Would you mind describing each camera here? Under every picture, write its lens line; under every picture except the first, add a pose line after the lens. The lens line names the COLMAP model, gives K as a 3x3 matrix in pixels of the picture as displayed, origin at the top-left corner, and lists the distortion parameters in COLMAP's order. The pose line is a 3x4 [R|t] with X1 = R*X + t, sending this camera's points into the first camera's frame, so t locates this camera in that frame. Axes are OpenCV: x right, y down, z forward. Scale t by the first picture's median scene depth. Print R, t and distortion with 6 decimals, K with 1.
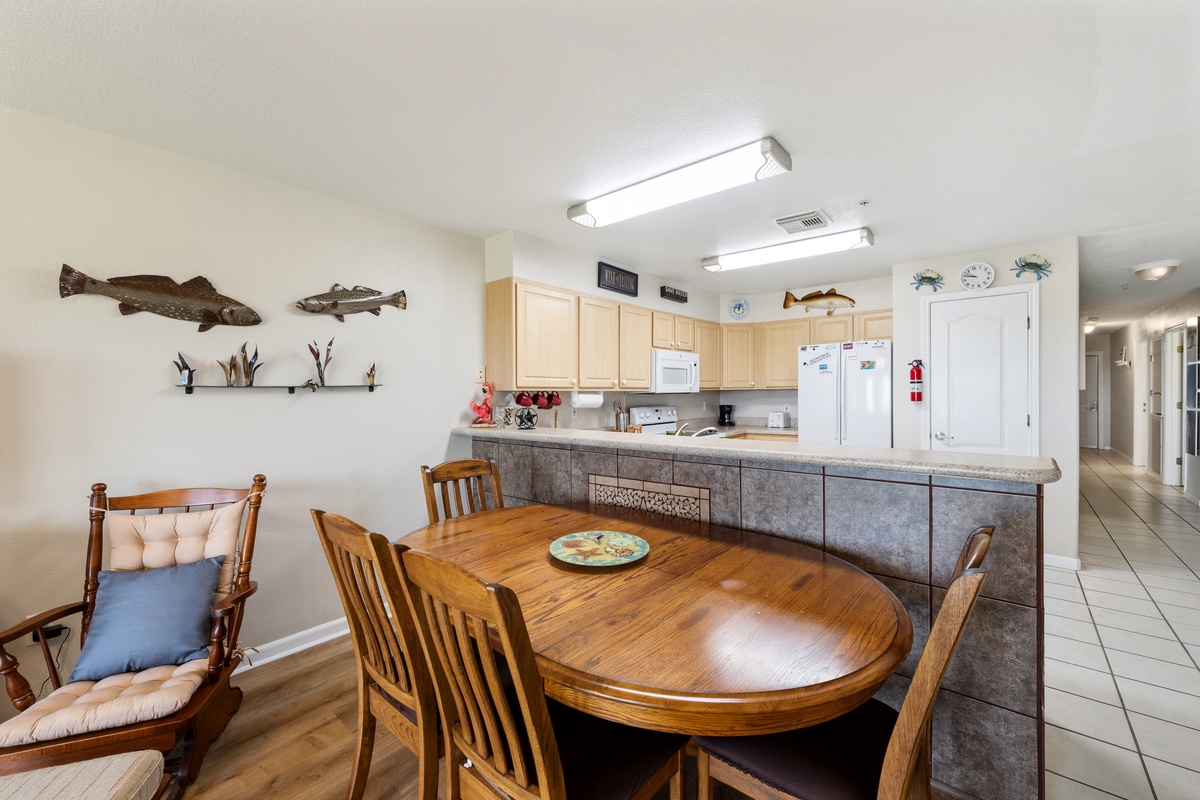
lens RADIAL K [[480.2, 0, 599.2], [0, 480.2, 396.2], [0, 0, 1]] dist [-0.001000, -0.000344]
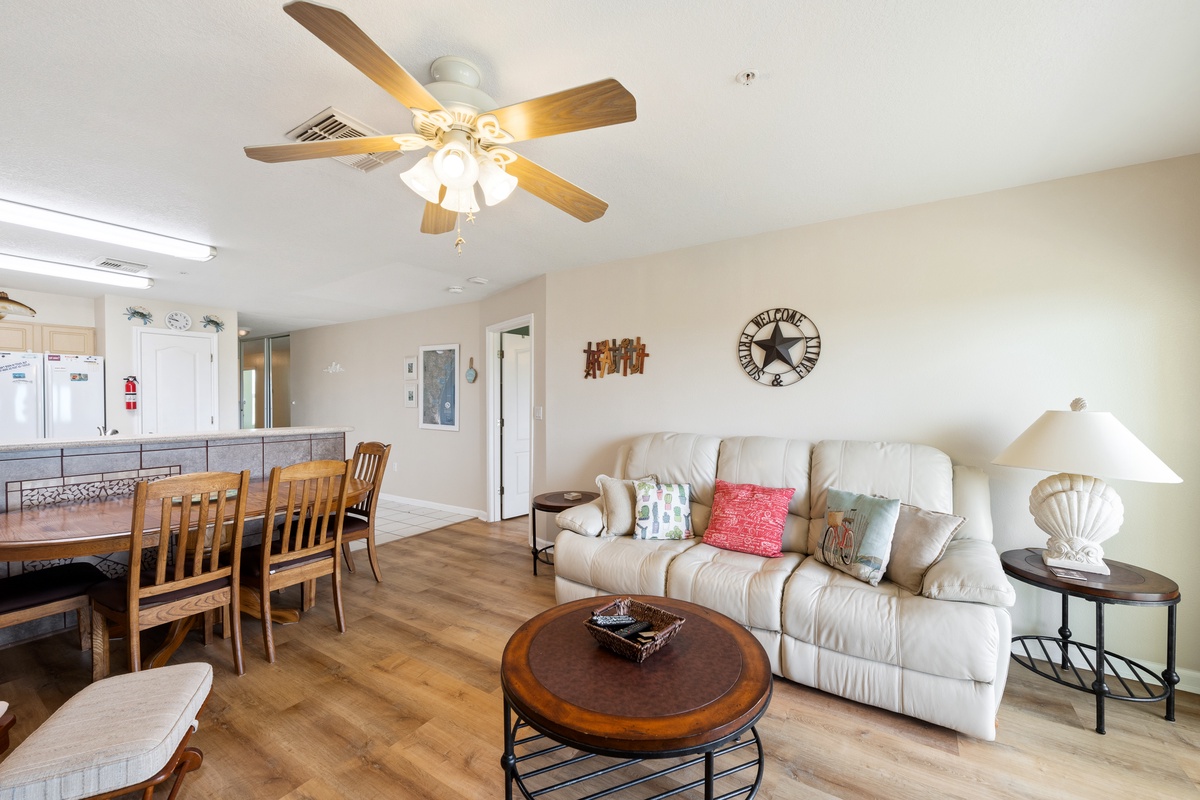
lens RADIAL K [[480.2, 0, 606.5], [0, 480.2, 401.9], [0, 0, 1]] dist [-0.001000, -0.000344]
pose [[-0.148941, 0.005989, 0.988828, -0.671210], [0.009428, 0.999945, -0.004636, 0.007928], [-0.988801, 0.008632, -0.148989, -0.035917]]
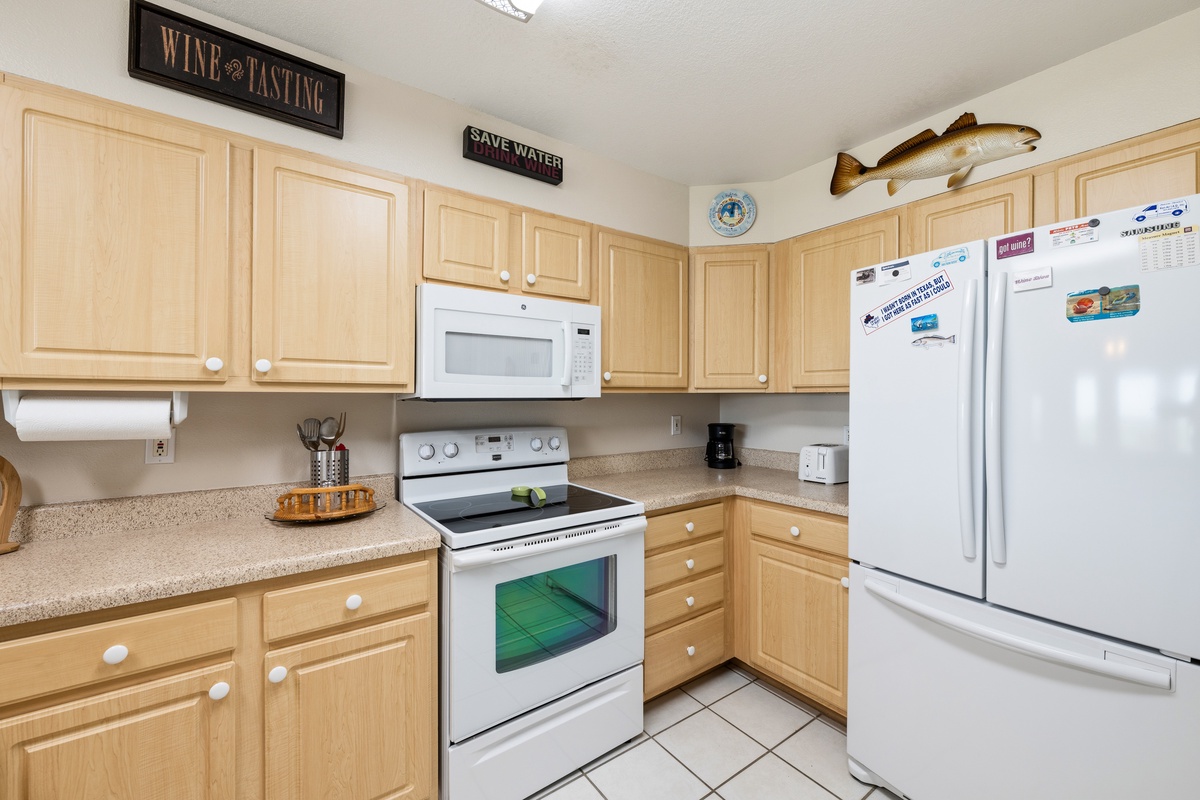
lens RADIAL K [[480.2, 0, 600.5], [0, 480.2, 395.7], [0, 0, 1]] dist [-0.001000, -0.000344]
pose [[0.972405, 0.011254, -0.233029, 0.329517], [-0.012781, 0.999906, -0.005047, -0.008238], [0.232951, 0.007886, 0.972457, 0.633944]]
